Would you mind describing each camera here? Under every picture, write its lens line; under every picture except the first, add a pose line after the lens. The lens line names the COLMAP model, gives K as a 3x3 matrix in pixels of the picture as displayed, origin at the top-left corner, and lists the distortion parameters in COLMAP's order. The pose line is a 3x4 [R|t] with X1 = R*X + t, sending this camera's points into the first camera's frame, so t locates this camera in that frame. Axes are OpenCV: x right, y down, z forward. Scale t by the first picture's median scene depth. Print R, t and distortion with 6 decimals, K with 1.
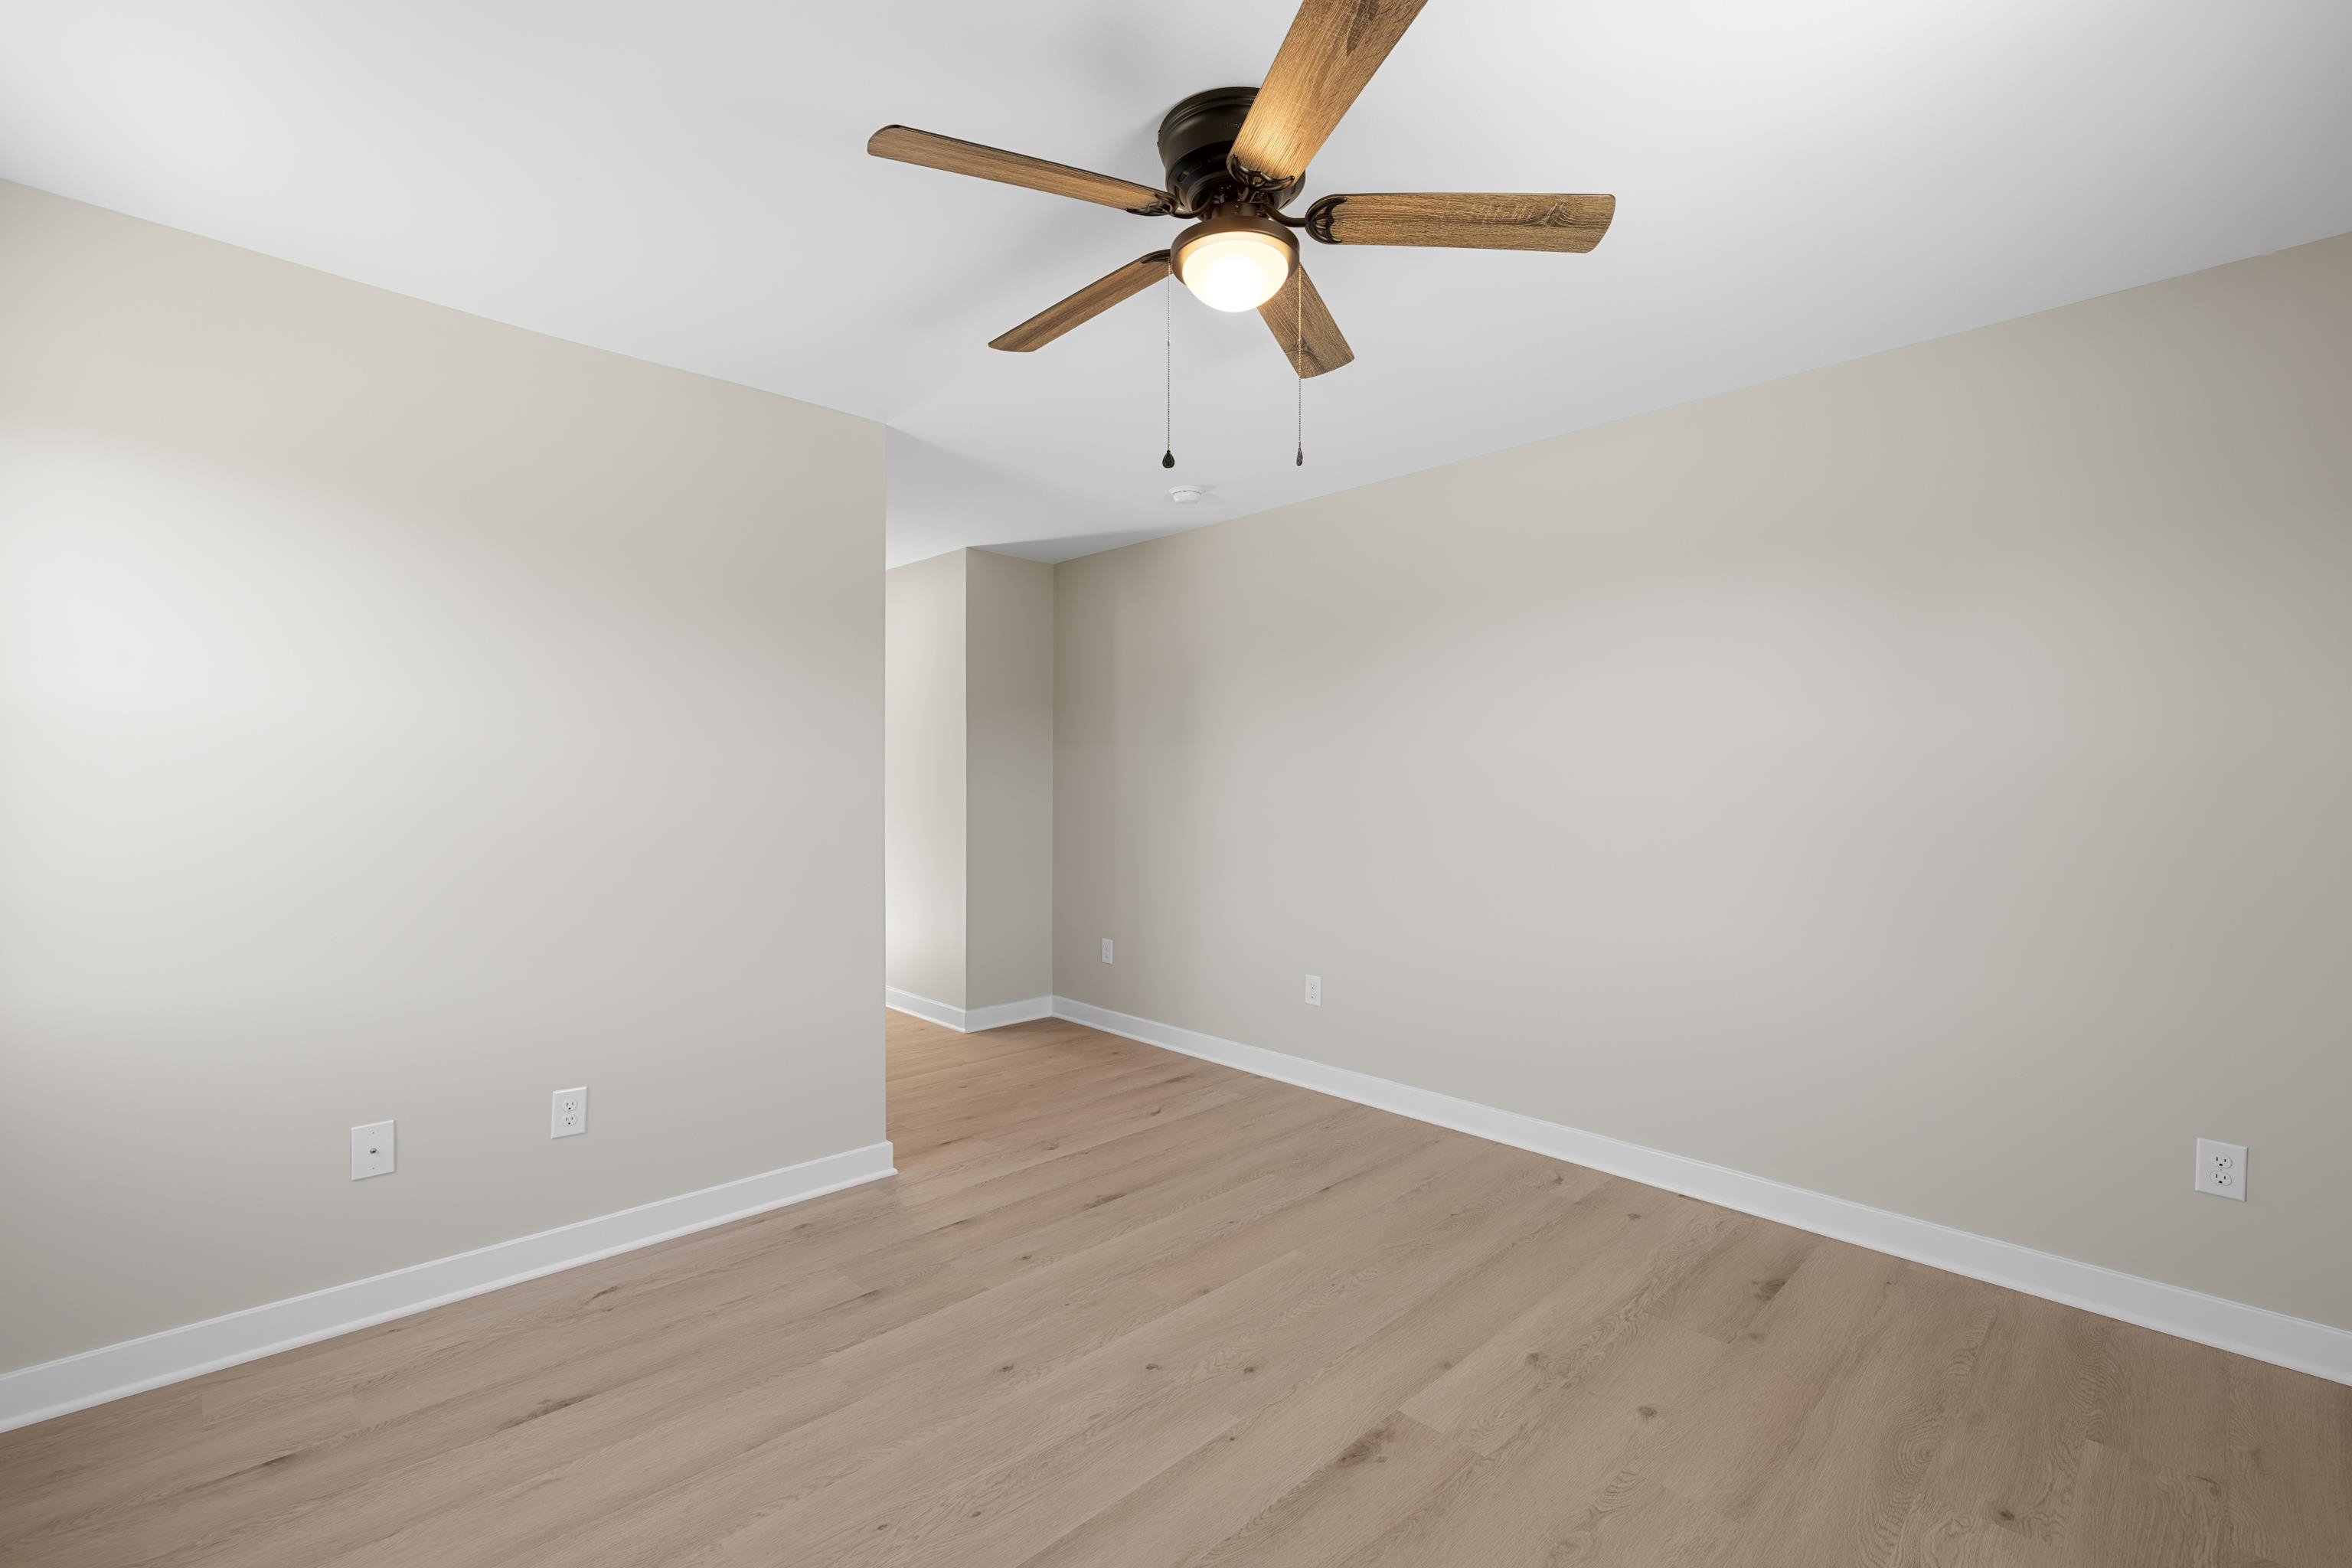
lens RADIAL K [[999.1, 0, 1172.1], [0, 999.1, 775.0], [0, 0, 1]] dist [0.000804, 0.000059]
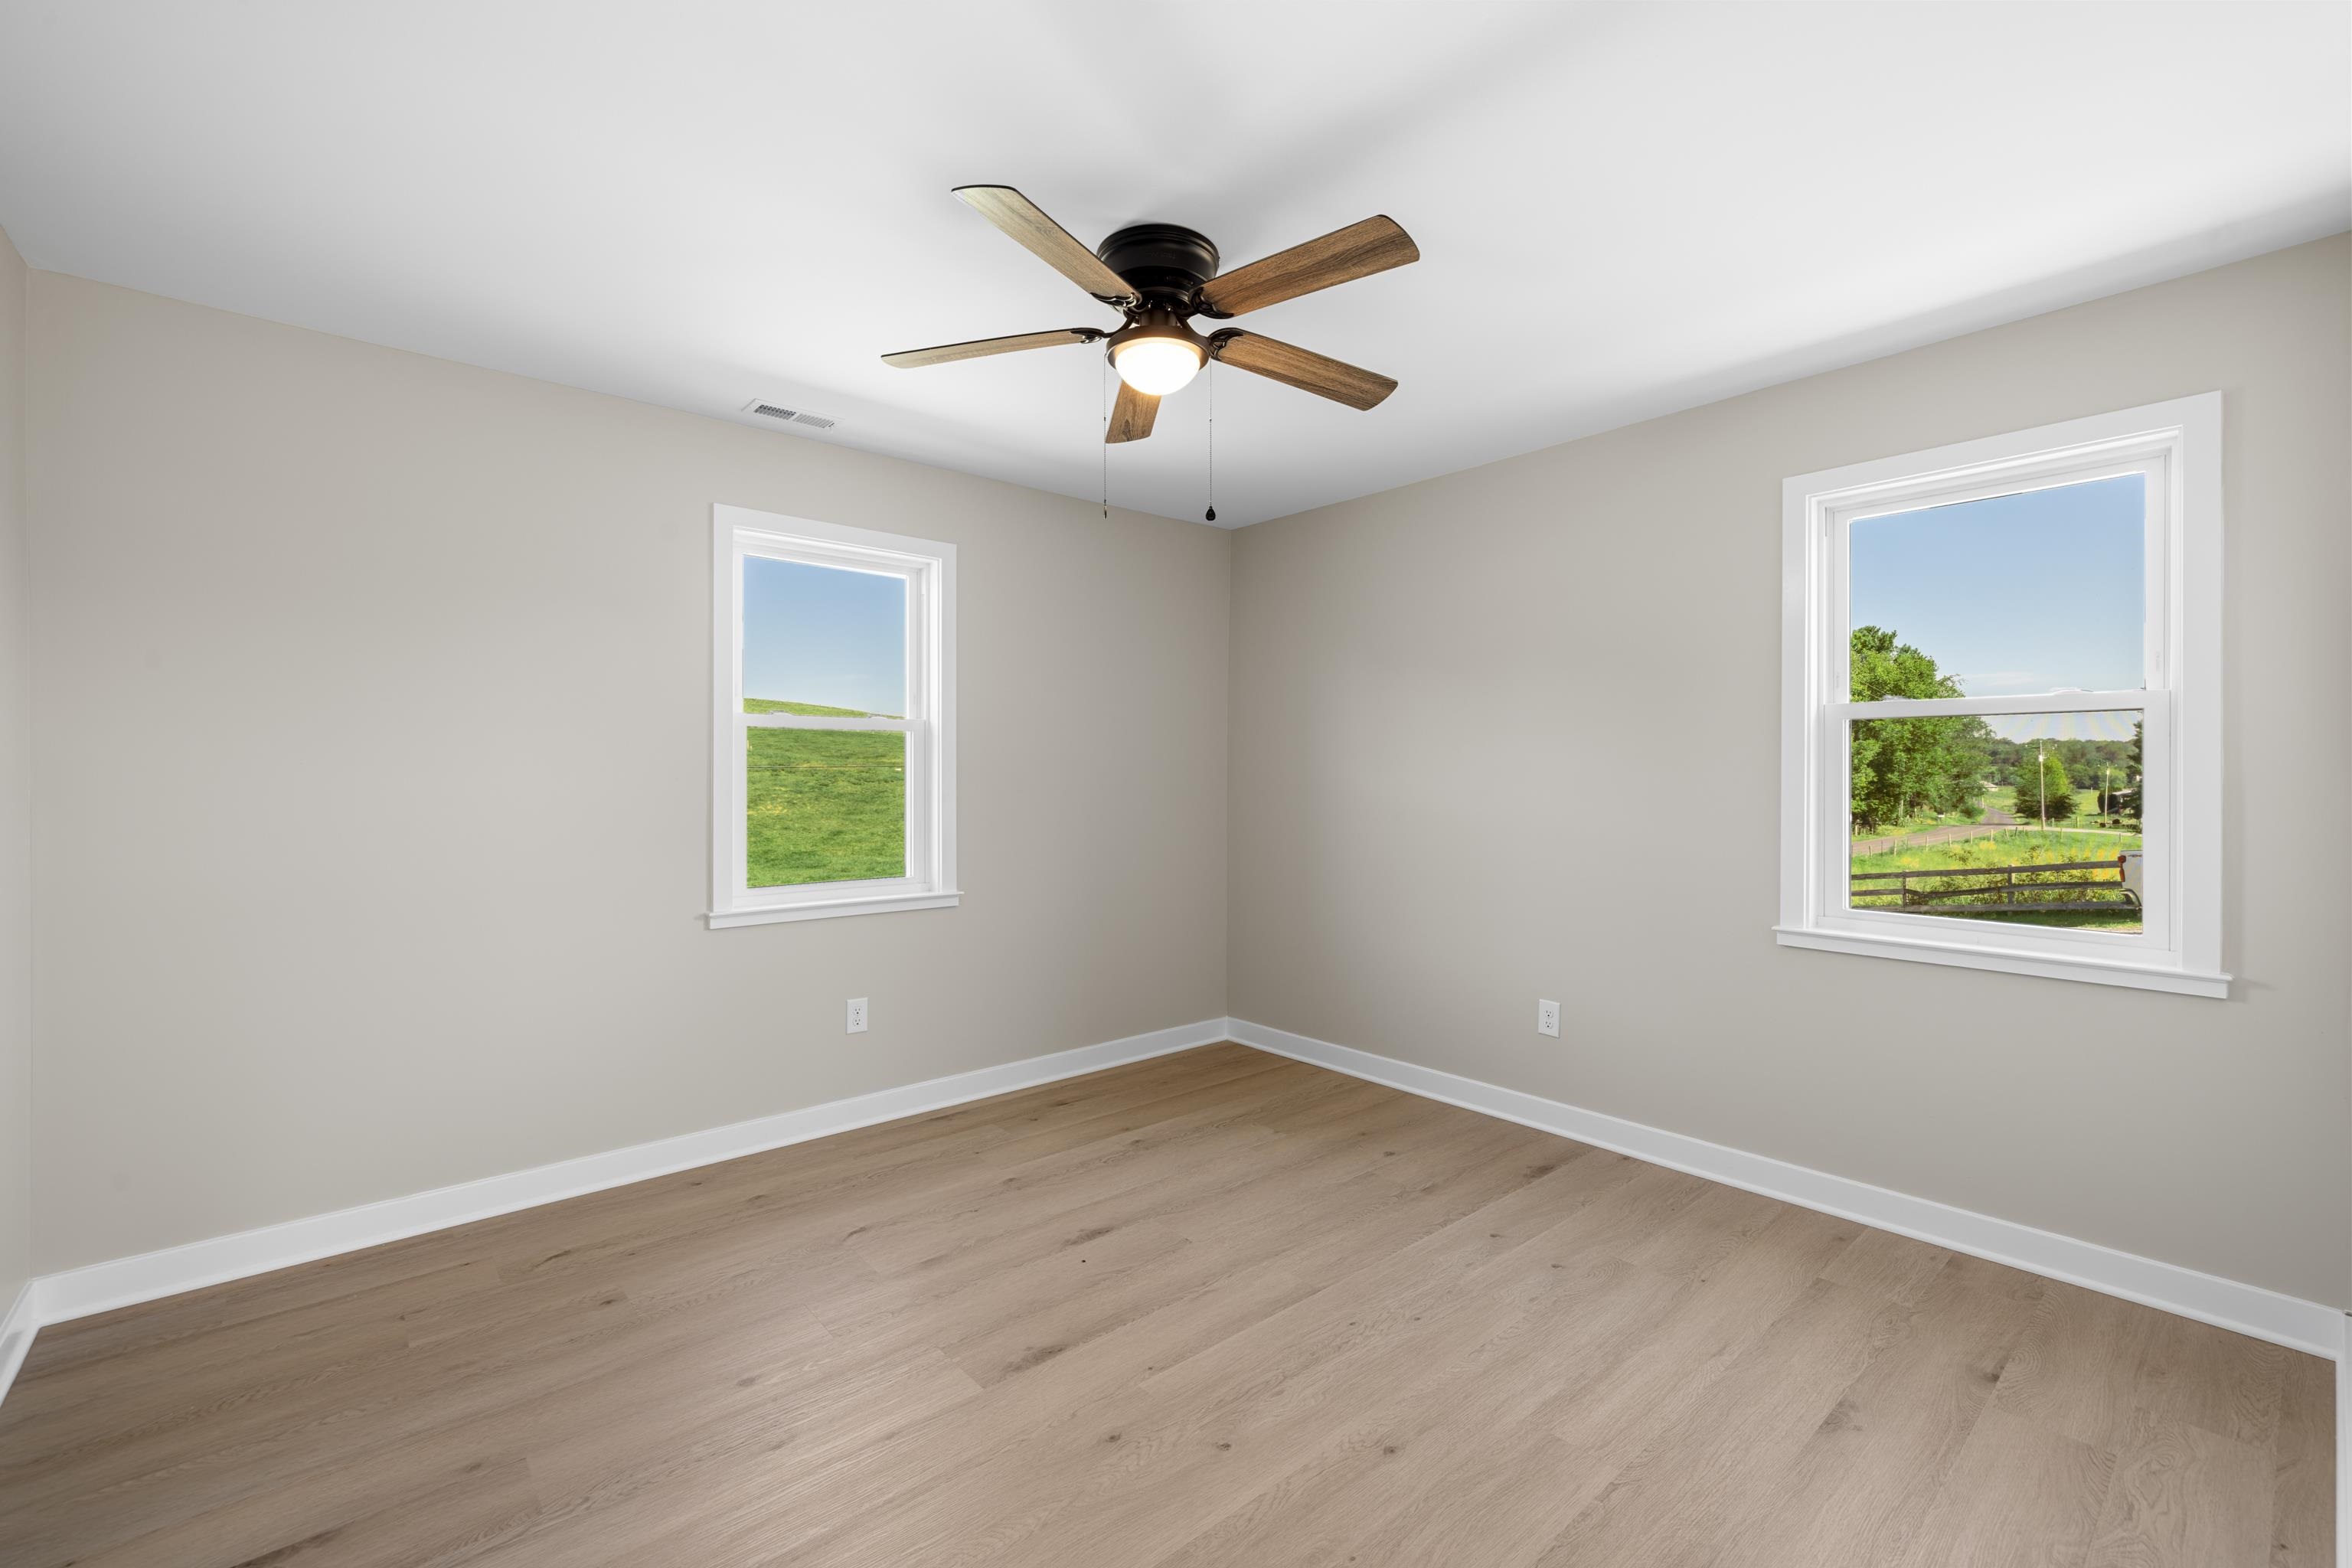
lens RADIAL K [[999.1, 0, 1172.1], [0, 999.1, 775.0], [0, 0, 1]] dist [0.000804, 0.000059]
pose [[-0.998146, -0.002490, 0.060819, -0.029586], [-0.002599, 0.999995, -0.001716, 0.005747], [-0.060814, -0.001871, -0.998147, 2.077497]]
